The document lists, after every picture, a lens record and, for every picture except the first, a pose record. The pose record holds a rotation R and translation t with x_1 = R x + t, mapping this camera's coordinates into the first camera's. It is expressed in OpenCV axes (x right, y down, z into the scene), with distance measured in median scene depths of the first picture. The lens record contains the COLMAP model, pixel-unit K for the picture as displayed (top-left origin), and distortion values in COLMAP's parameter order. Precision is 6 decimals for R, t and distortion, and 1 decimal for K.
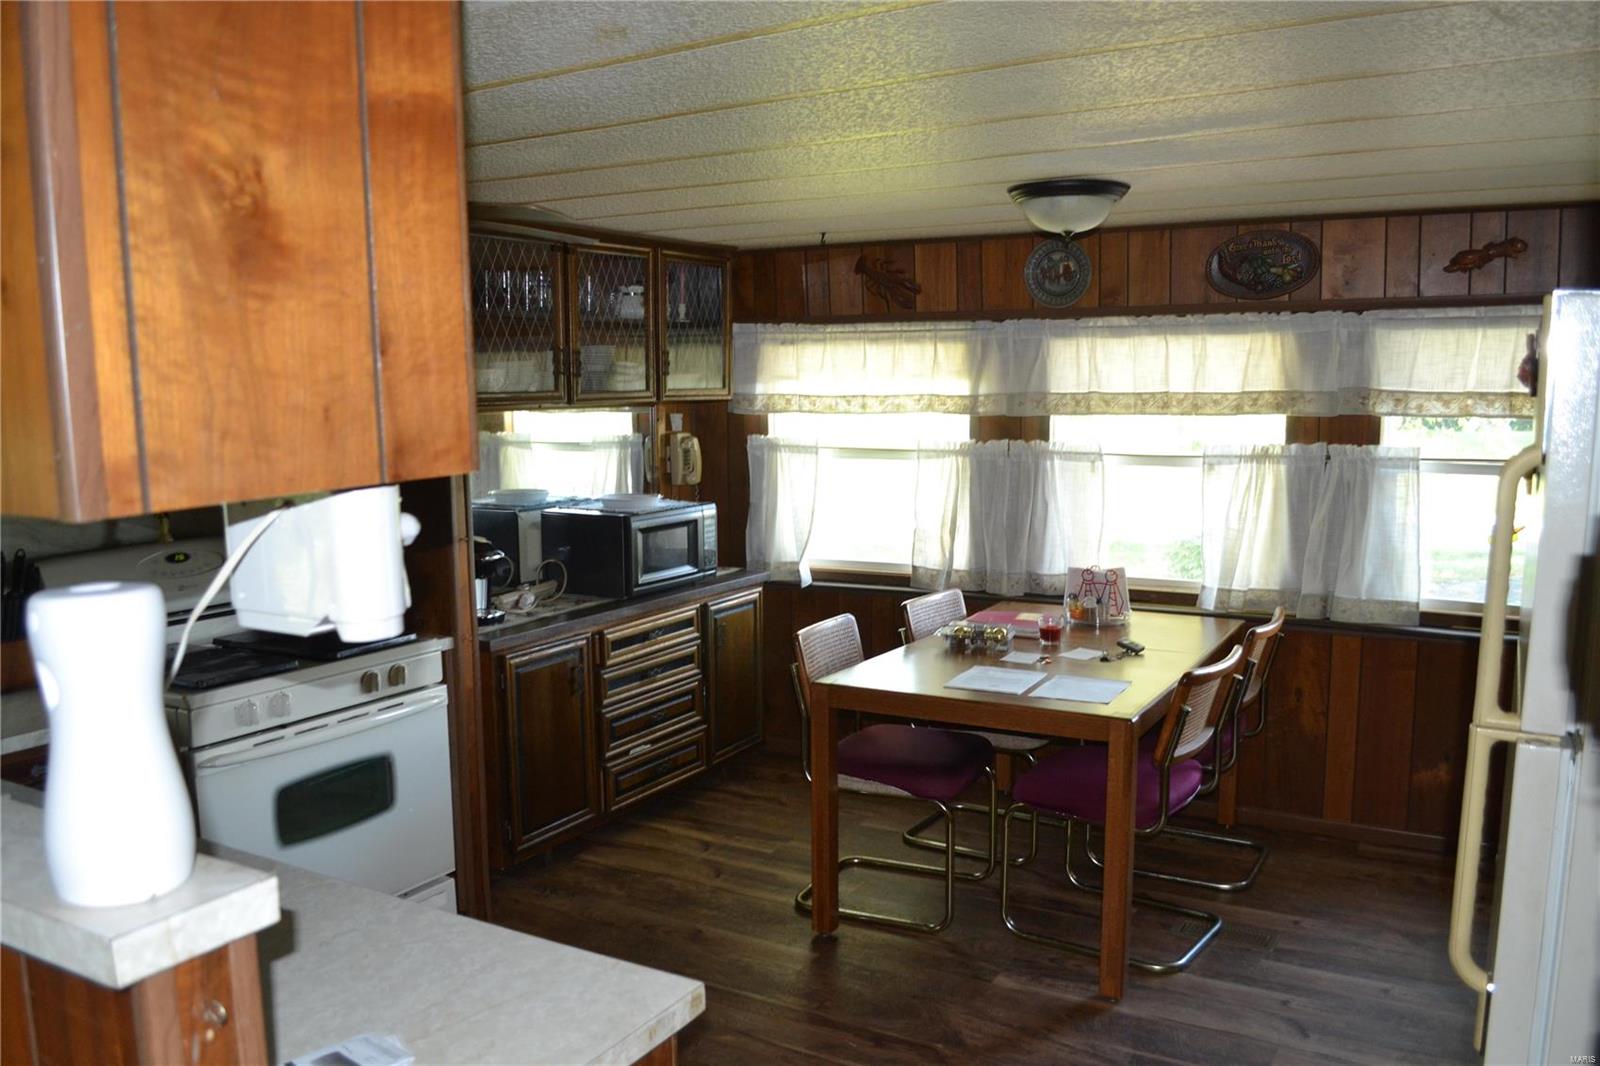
lens RADIAL K [[1283.6, 0, 779.5], [0, 1283.6, 533.7], [0, 0, 1]] dist [-0.095964, 0.044479]
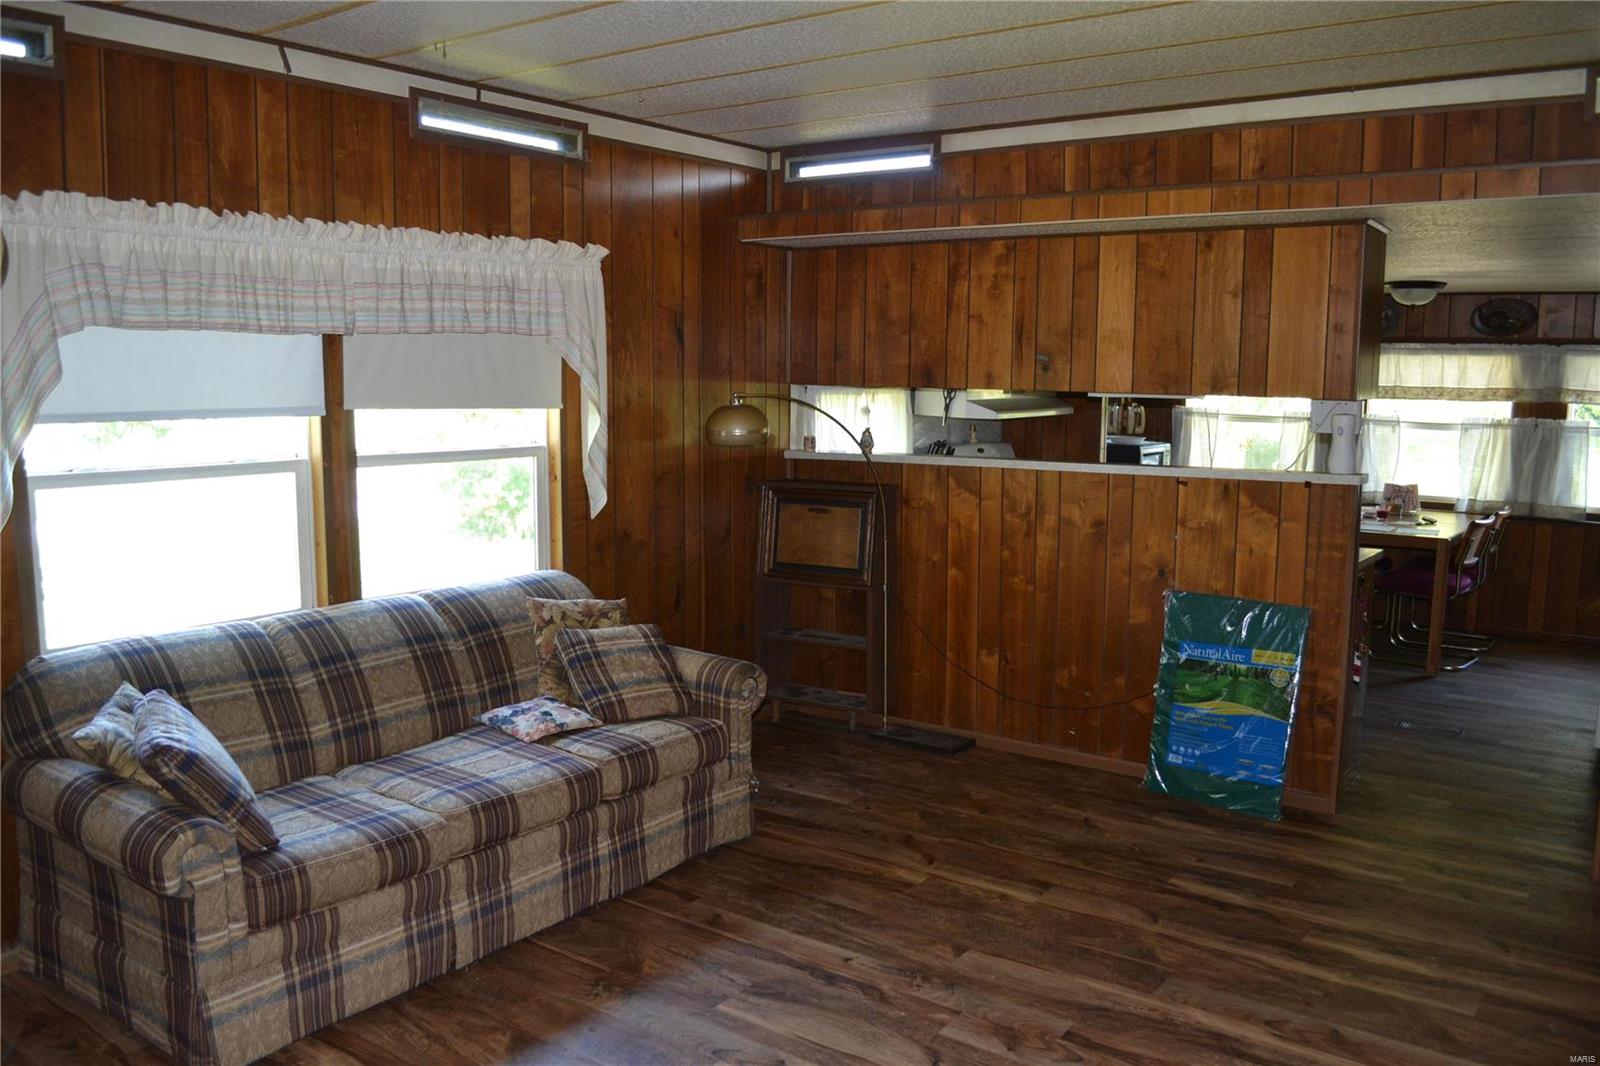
lens RADIAL K [[1278.4, 0, 784.3], [0, 1278.4, 542.1], [0, 0, 1]] dist [-0.079610, 0.008665]
pose [[0.994623, 0.036175, -0.097040, -0.434109], [-0.034540, 0.999233, 0.018475, 0.104753], [0.097634, -0.015024, 0.995109, -0.829577]]
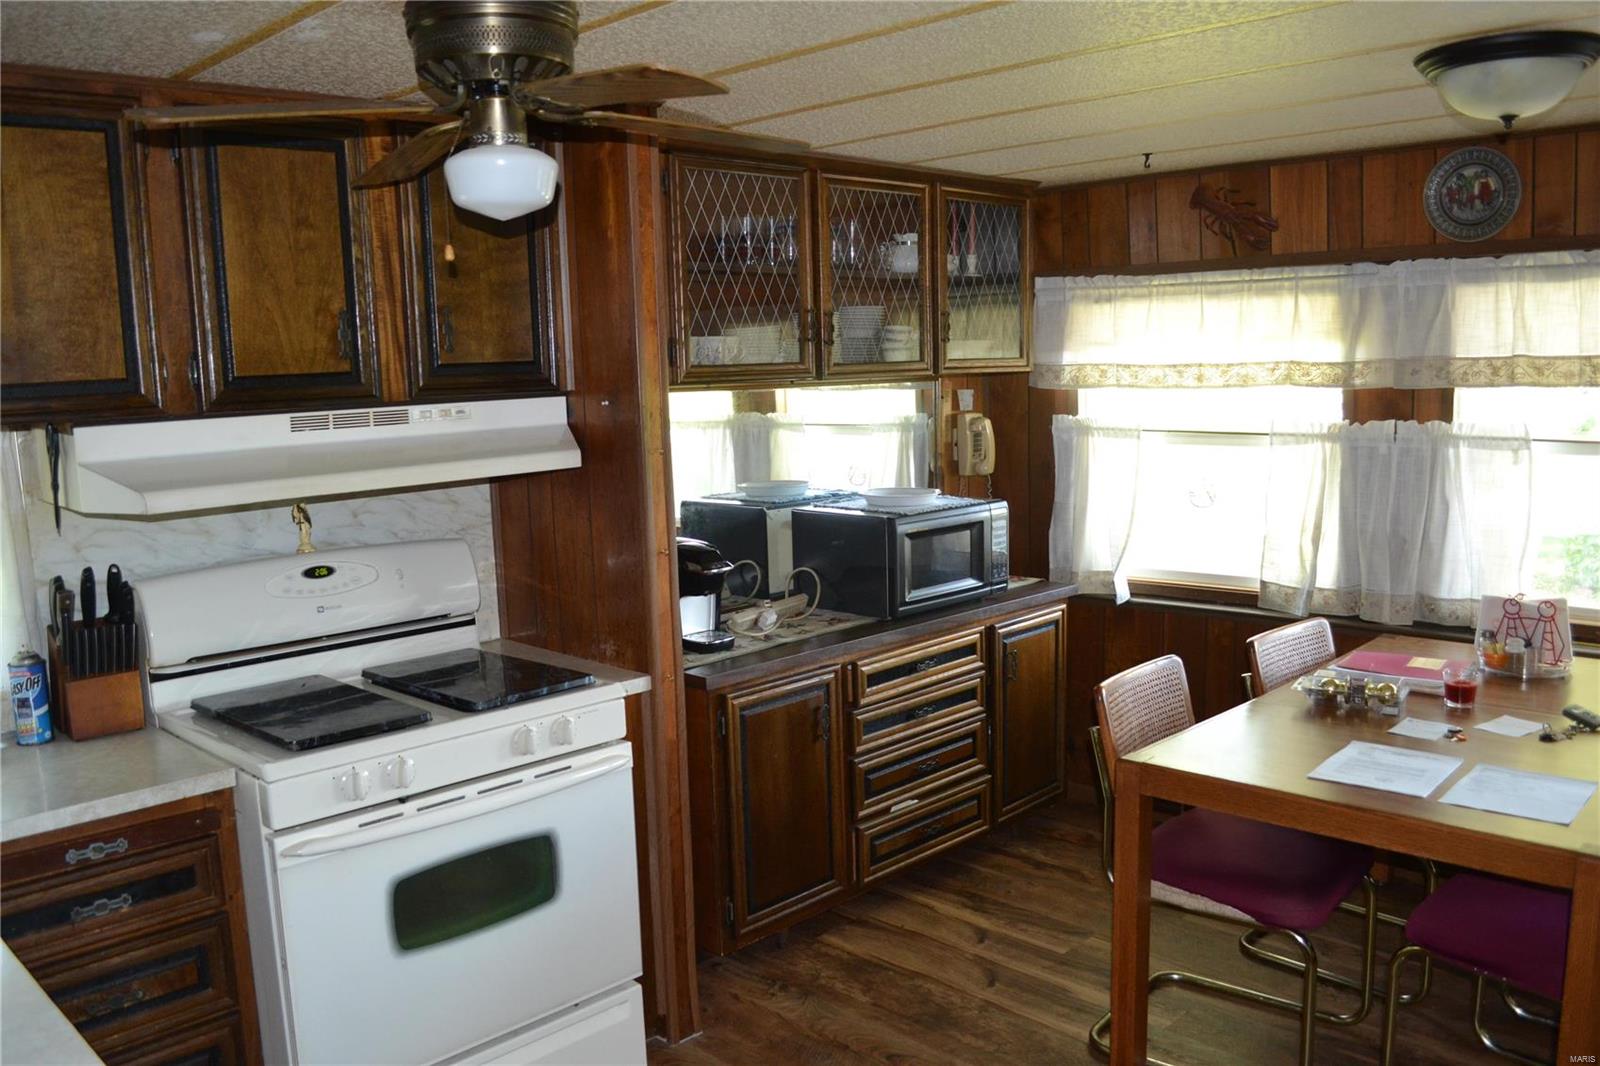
lens RADIAL K [[1278.4, 0, 784.3], [0, 1278.4, 542.1], [0, 0, 1]] dist [-0.079610, 0.008665]
pose [[0.968287, 0.015966, -0.249329, 0.015778], [-0.009904, 0.999624, 0.025550, -0.018193], [0.249644, -0.022271, 0.968082, 0.204896]]
